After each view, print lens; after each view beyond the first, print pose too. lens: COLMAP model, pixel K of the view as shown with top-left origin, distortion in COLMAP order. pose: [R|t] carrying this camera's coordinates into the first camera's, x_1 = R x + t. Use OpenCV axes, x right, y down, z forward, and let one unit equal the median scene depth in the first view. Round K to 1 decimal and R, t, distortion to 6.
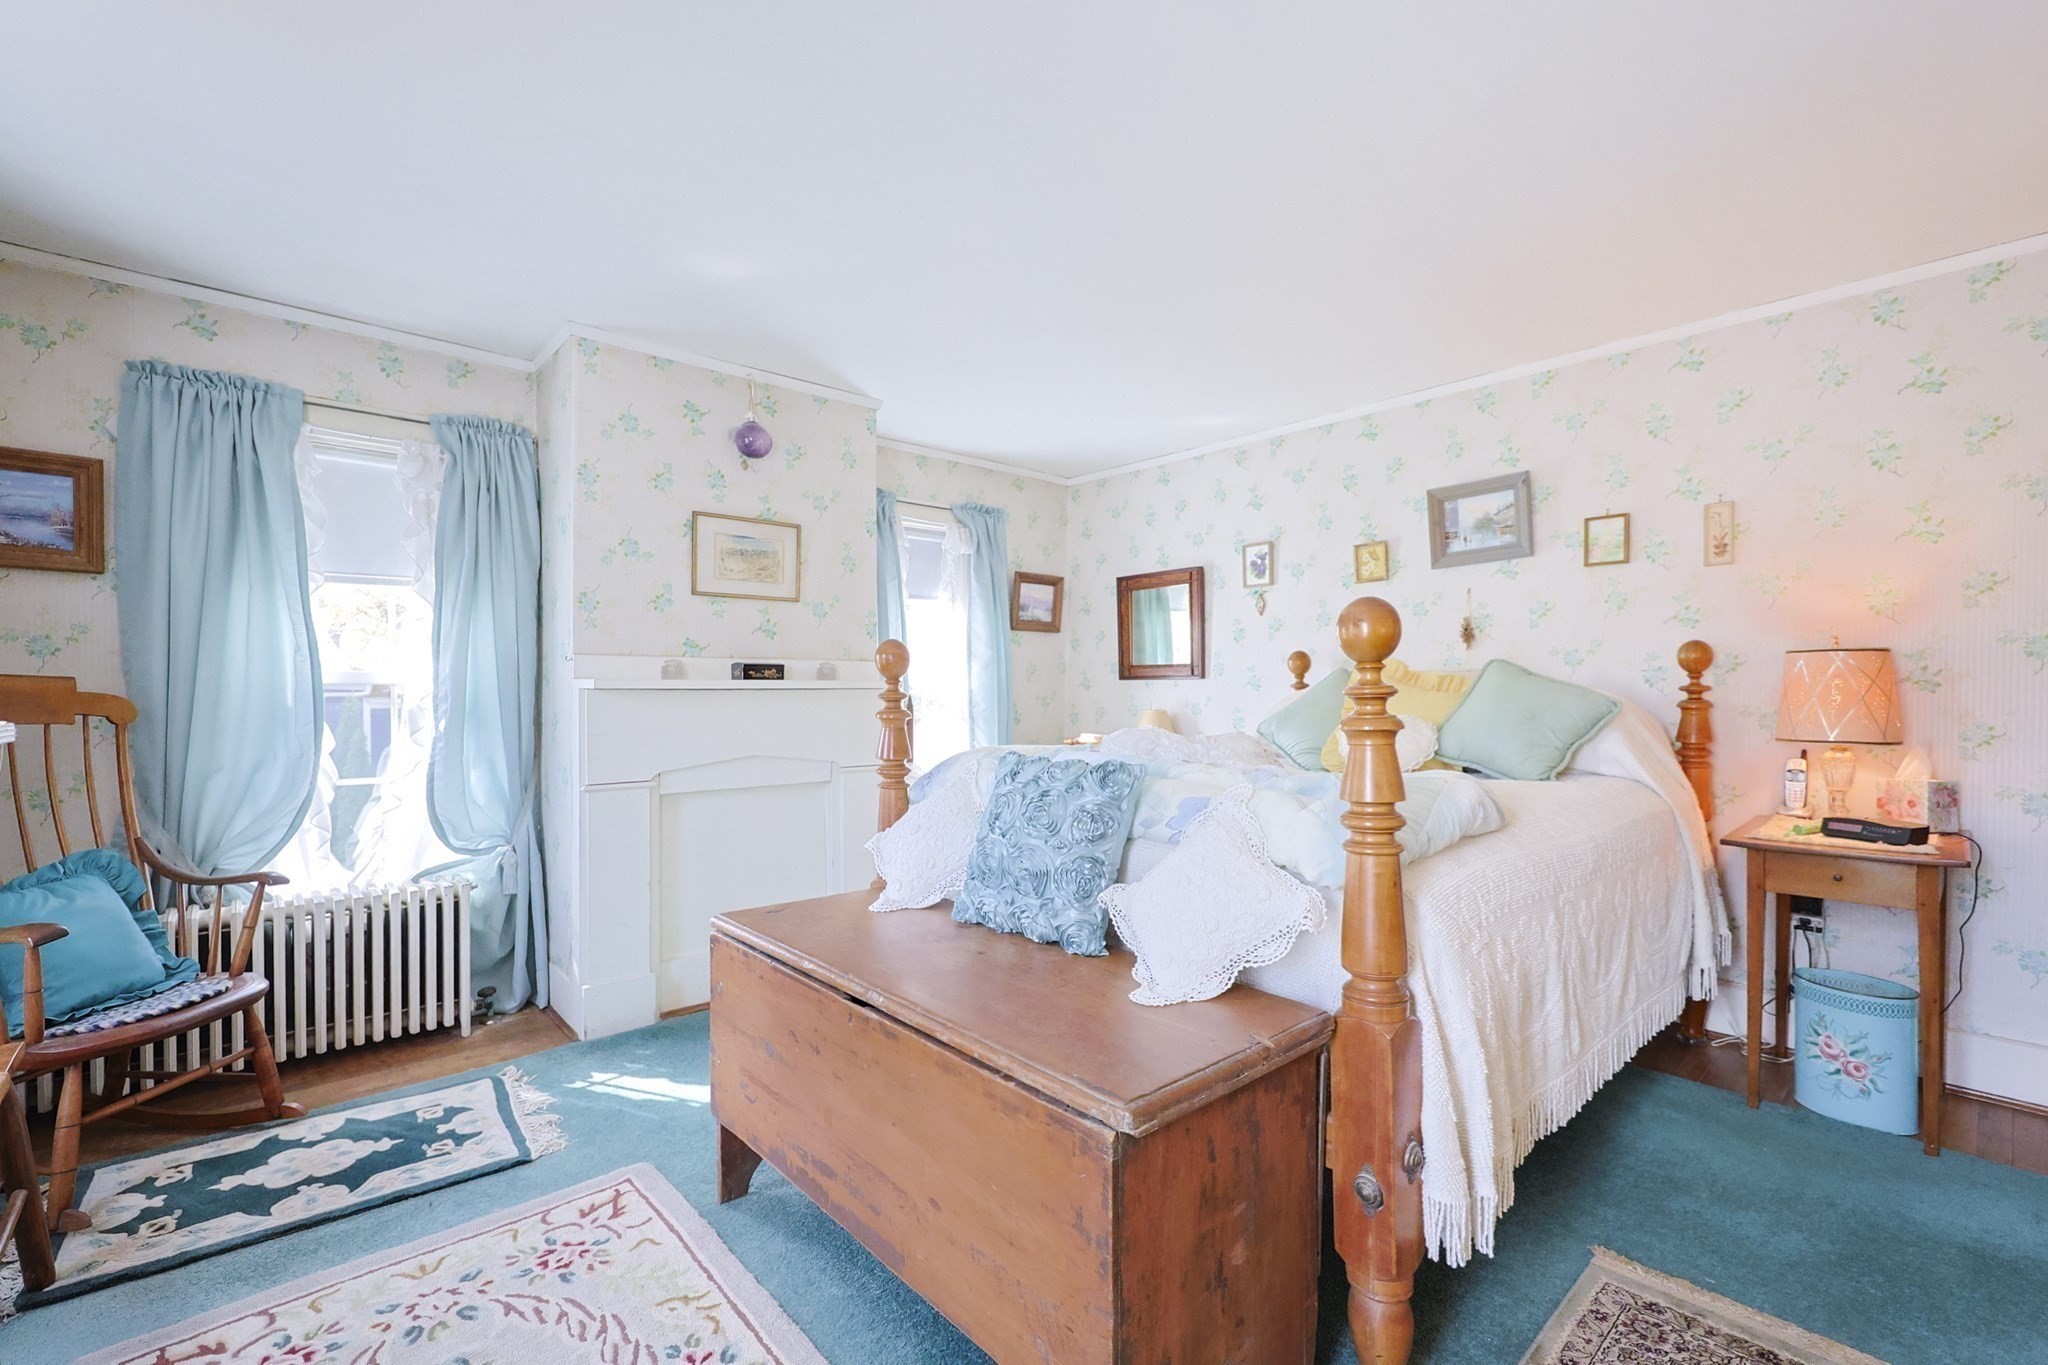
lens RADIAL K [[891.3, 0, 1035.2], [0, 891.3, 685.1], [0, 0, 1]] dist [-0.000476, -0.000136]
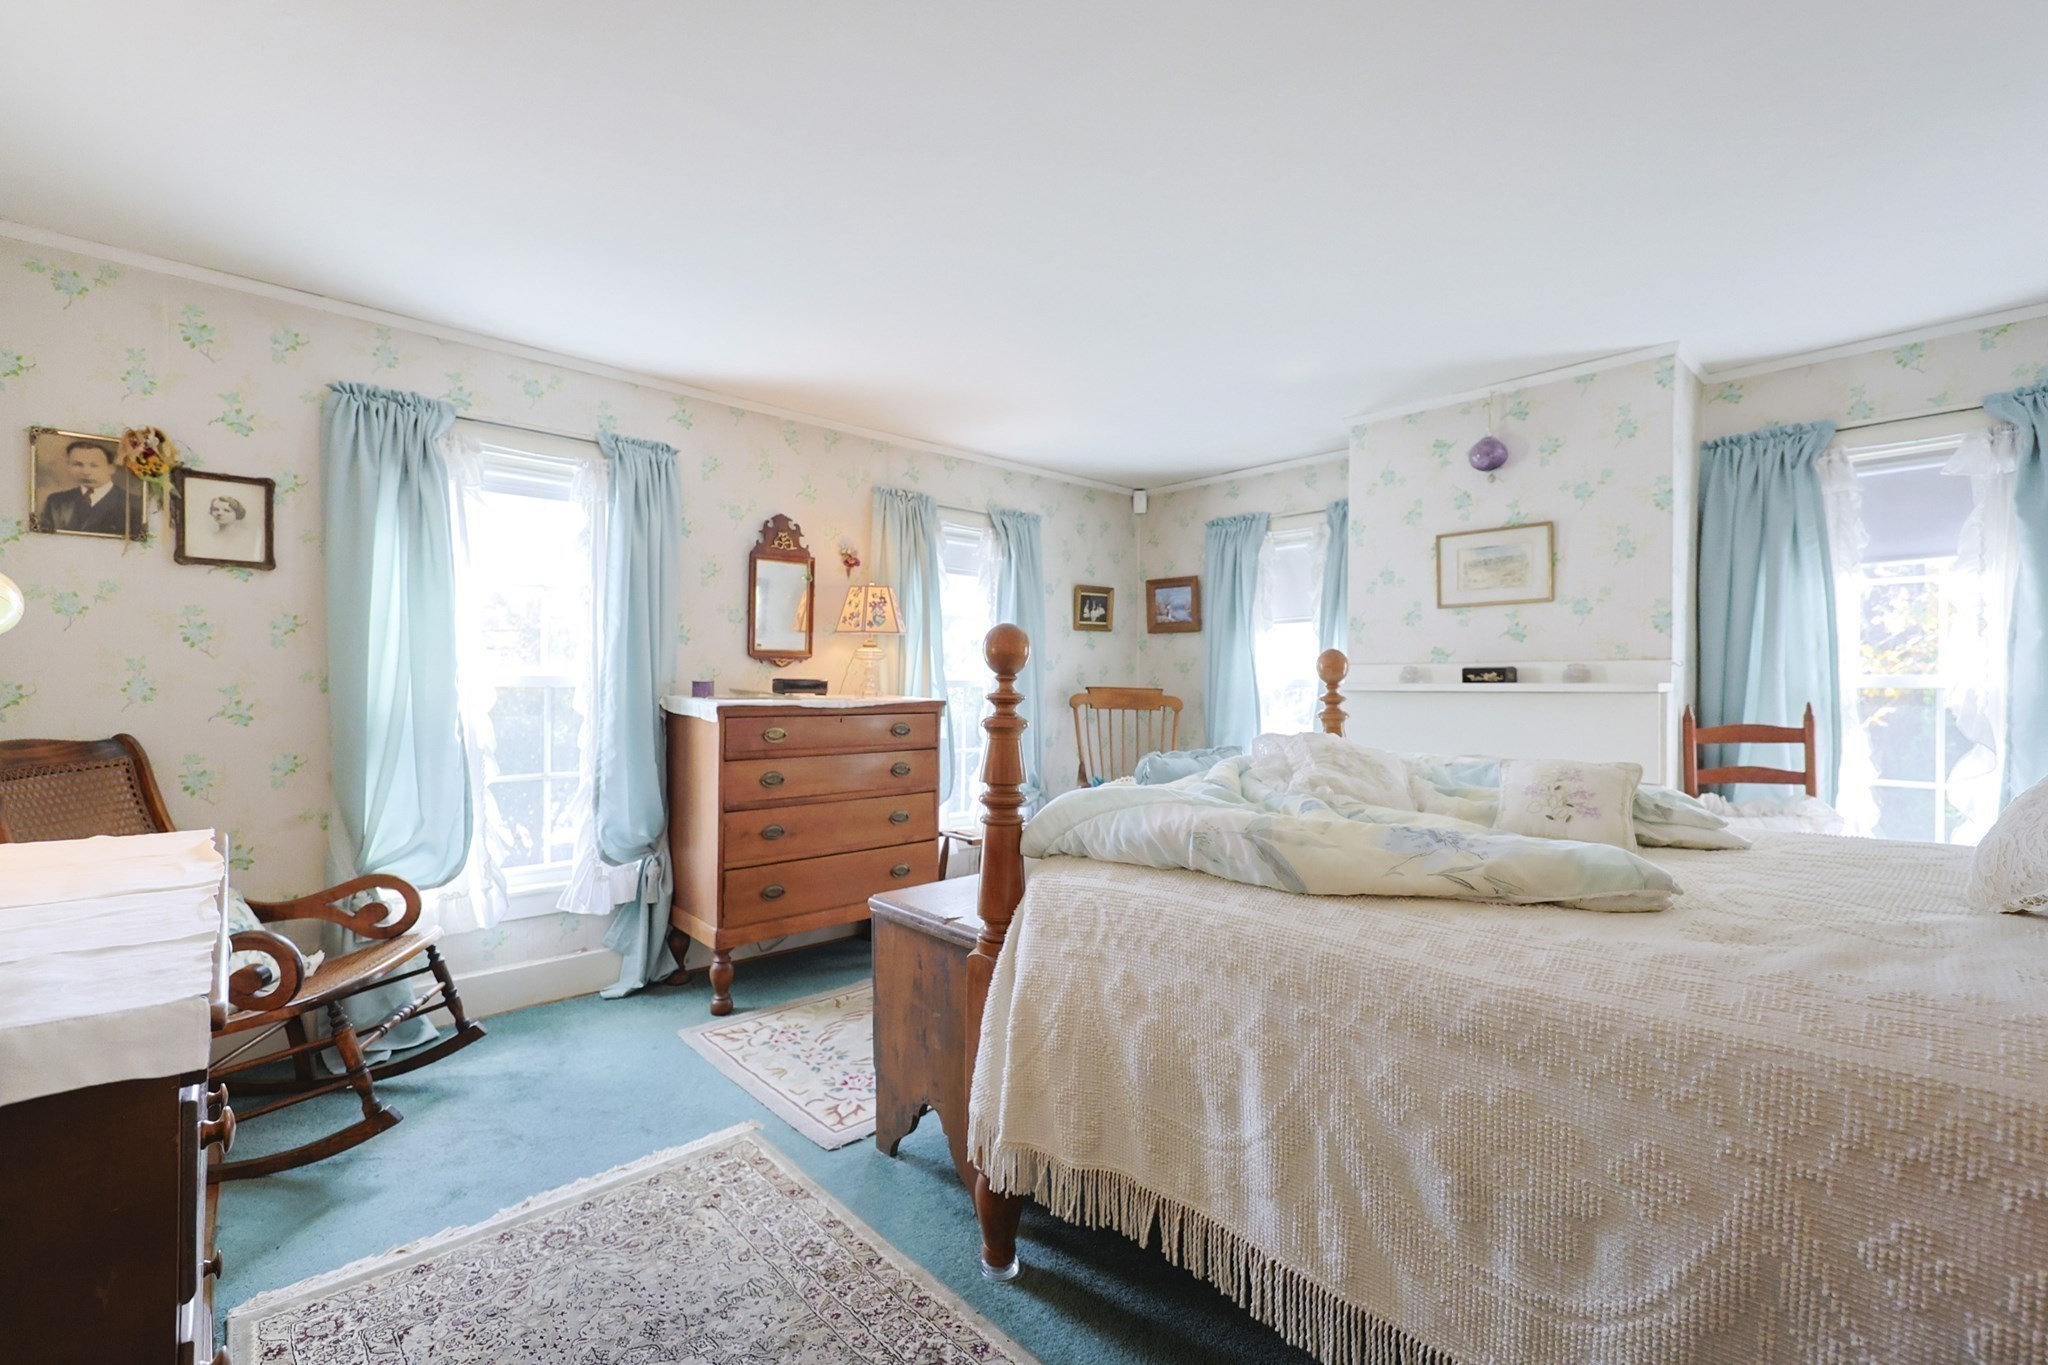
lens RADIAL K [[891.3, 0, 1035.2], [0, 891.3, 685.1], [0, 0, 1]] dist [-0.000476, -0.000136]
pose [[0.003397, 0.001565, -0.999993, 0.750687], [0.000514, 0.999999, 0.001567, -0.005268], [0.999994, -0.000519, 0.003396, 0.476732]]
